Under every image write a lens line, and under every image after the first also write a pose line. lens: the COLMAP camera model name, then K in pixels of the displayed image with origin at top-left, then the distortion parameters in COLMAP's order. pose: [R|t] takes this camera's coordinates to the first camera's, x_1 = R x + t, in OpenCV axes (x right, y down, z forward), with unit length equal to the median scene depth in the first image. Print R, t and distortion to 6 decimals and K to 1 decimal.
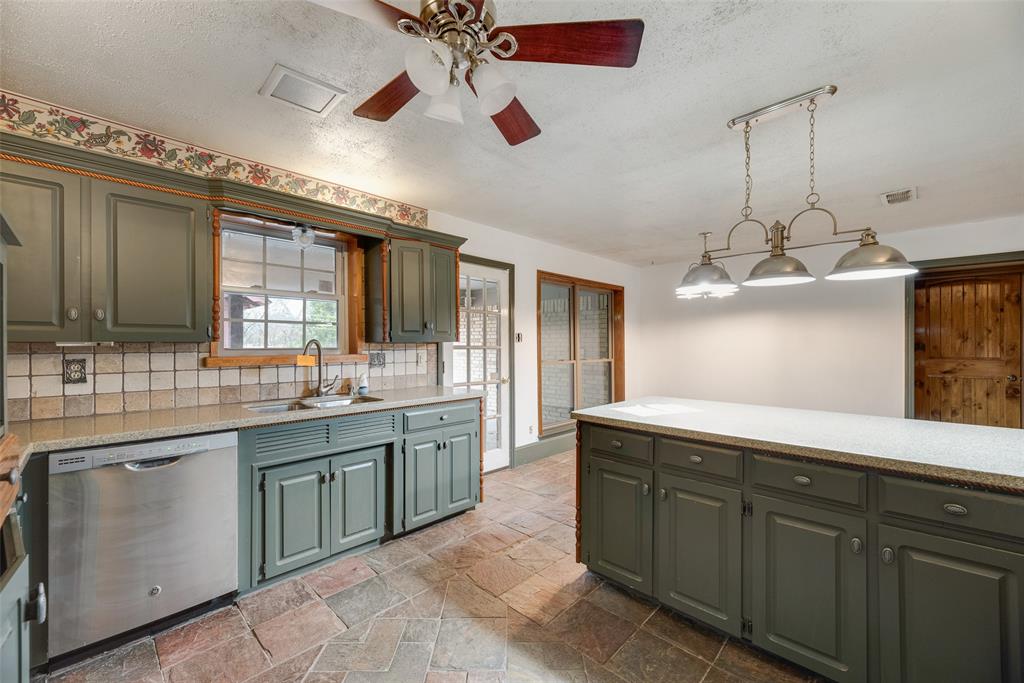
lens RADIAL K [[407.6, 0, 512.0], [0, 407.6, 341.5], [0, 0, 1]] dist [0.001345, 0.000825]
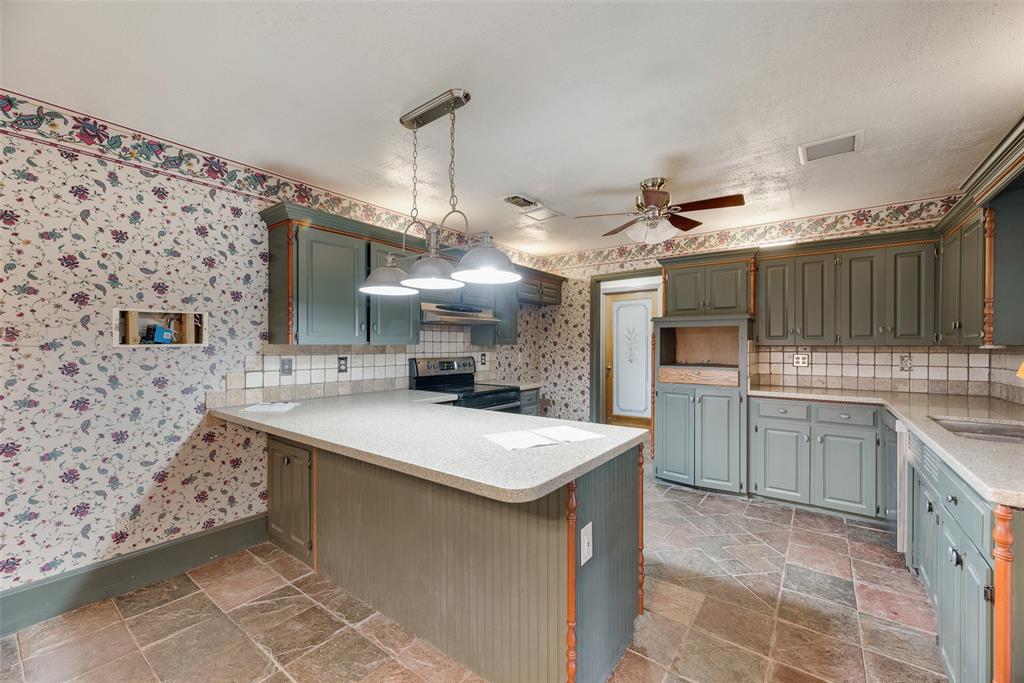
lens RADIAL K [[411.8, 0, 517.6], [0, 411.8, 357.1], [0, 0, 1]] dist [0.001119, 0.000179]
pose [[0.991625, -0.004484, 0.129069, -0.220438], [0.000438, 0.999508, 0.031362, -0.002027], [-0.129146, -0.031043, 0.991140, -0.223345]]
